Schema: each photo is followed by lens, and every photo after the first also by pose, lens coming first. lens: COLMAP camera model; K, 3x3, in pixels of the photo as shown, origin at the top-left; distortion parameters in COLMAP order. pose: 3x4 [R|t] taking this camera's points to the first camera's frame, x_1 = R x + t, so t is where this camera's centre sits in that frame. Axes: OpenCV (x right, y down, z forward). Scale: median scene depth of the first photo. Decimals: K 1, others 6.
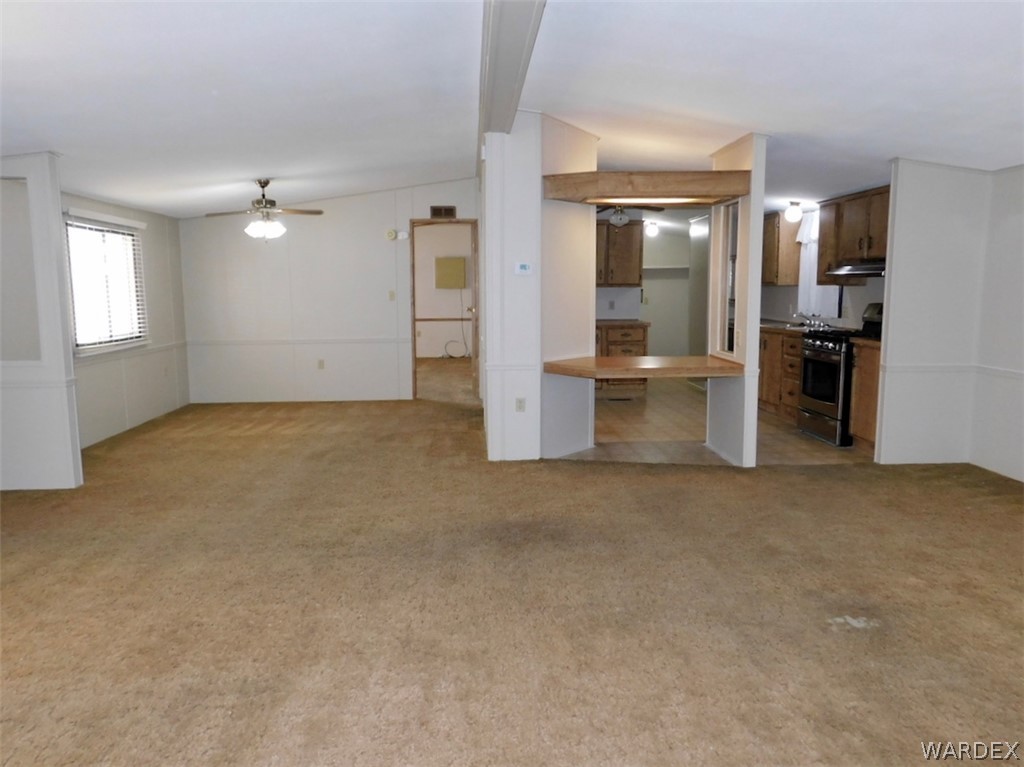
lens RADIAL K [[741.0, 0, 512.0], [0, 741.0, 383.5], [0, 0, 1]] dist [-0.039340, 0.058542]
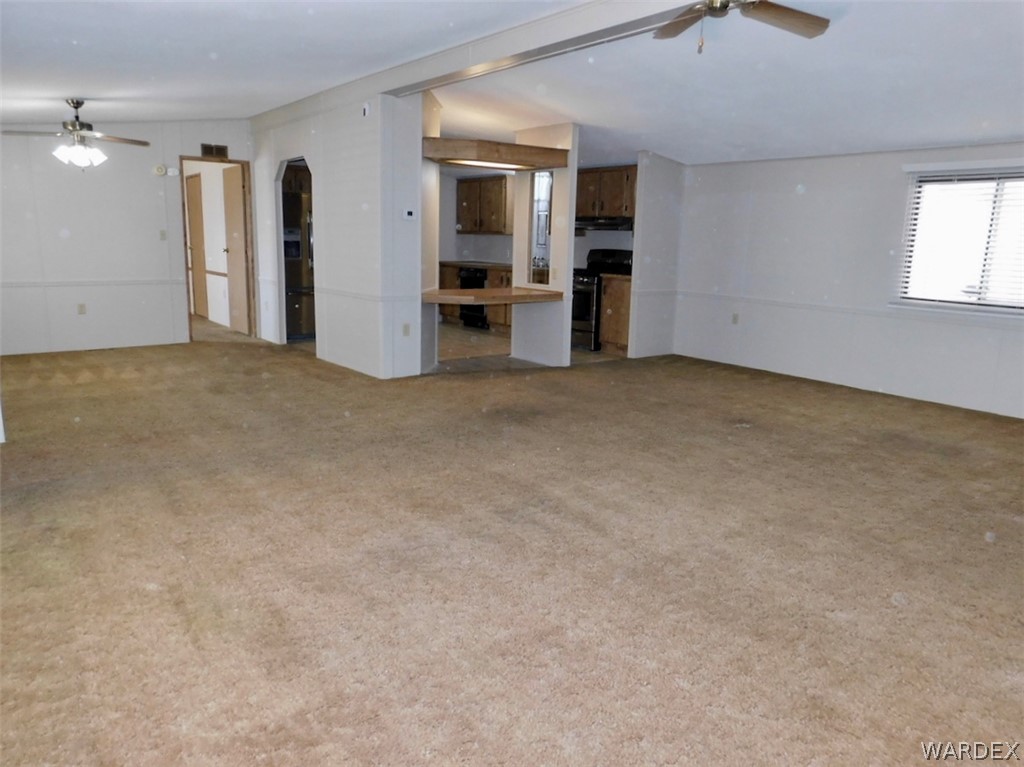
lens RADIAL K [[741.0, 0, 512.0], [0, 741.0, 383.5], [0, 0, 1]] dist [-0.039340, 0.058542]
pose [[0.810576, -0.085836, 0.579309, -0.547583], [0.047863, 0.995601, 0.080547, 0.026997], [-0.583675, -0.037562, 0.811118, -0.068078]]
